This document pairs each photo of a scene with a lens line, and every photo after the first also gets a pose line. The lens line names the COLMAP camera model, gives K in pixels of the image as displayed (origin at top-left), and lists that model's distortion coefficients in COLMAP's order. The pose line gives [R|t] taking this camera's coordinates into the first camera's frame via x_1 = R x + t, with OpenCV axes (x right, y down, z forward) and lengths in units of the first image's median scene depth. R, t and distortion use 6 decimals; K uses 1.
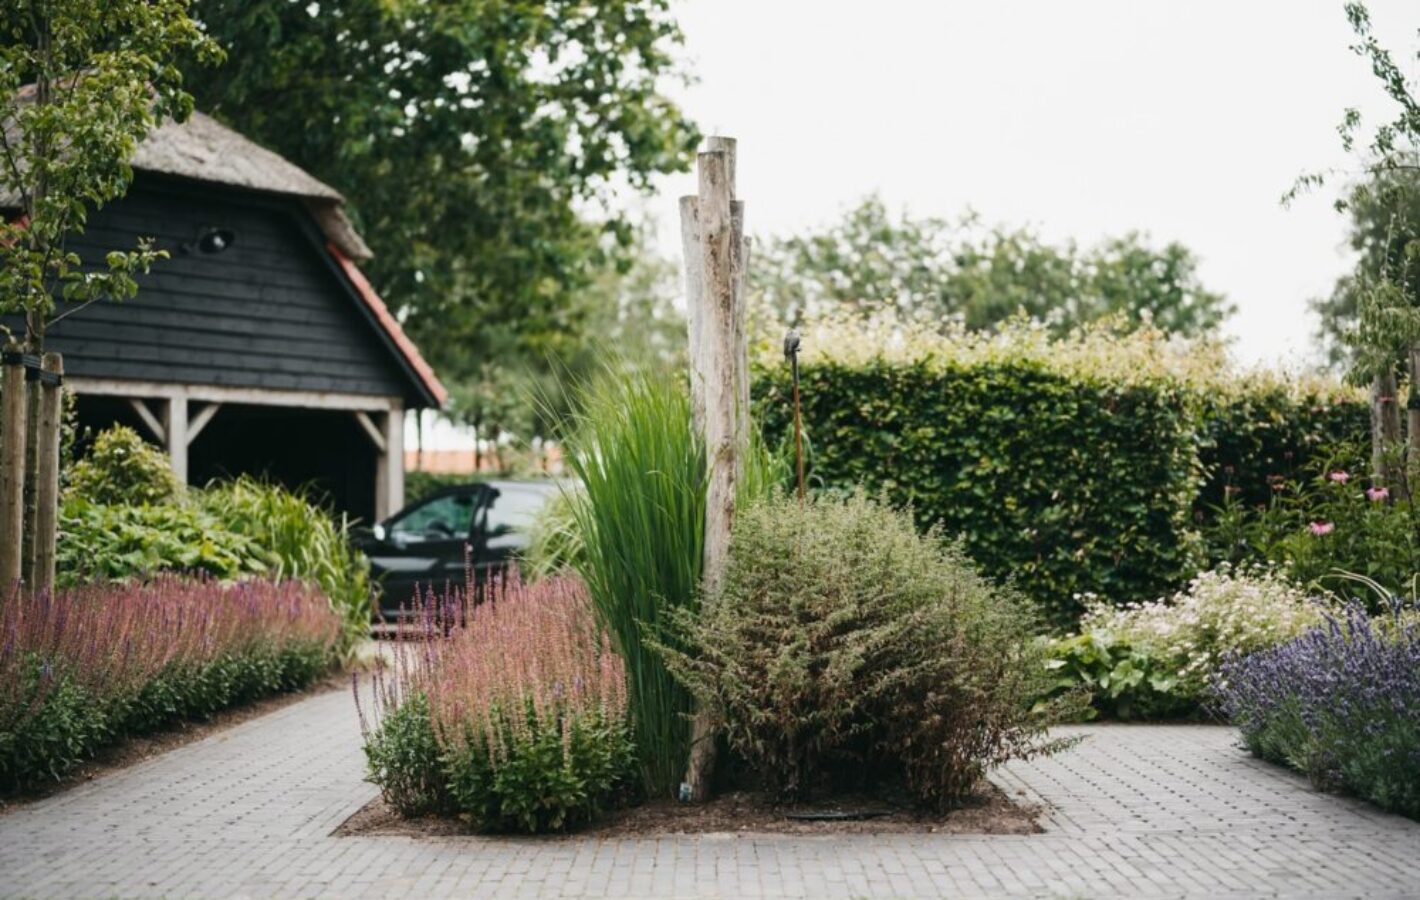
lens RADIAL K [[2075.9, 0, 710.0], [0, 2075.9, 450.0], [0, 0, 1]] dist [-0.009058, 0.047605]
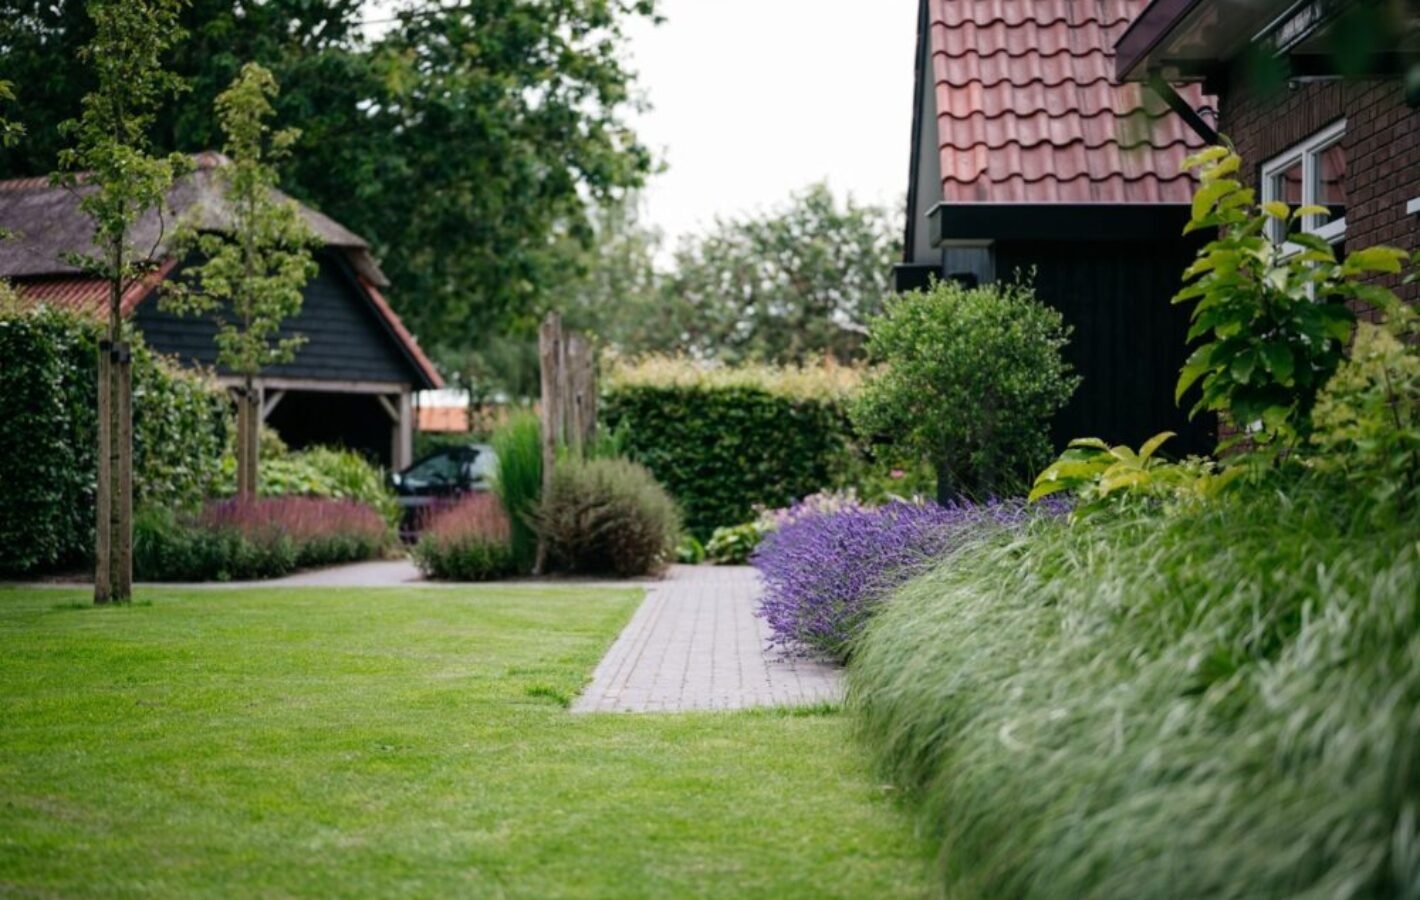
lens RADIAL K [[2075.9, 0, 710.0], [0, 2075.9, 450.0], [0, 0, 1]] dist [-0.009058, 0.047605]
pose [[0.999997, 0.001271, 0.002263, 0.102278], [-0.001320, 0.999765, 0.021624, -0.022515], [-0.002235, -0.021627, 0.999764, -0.809504]]
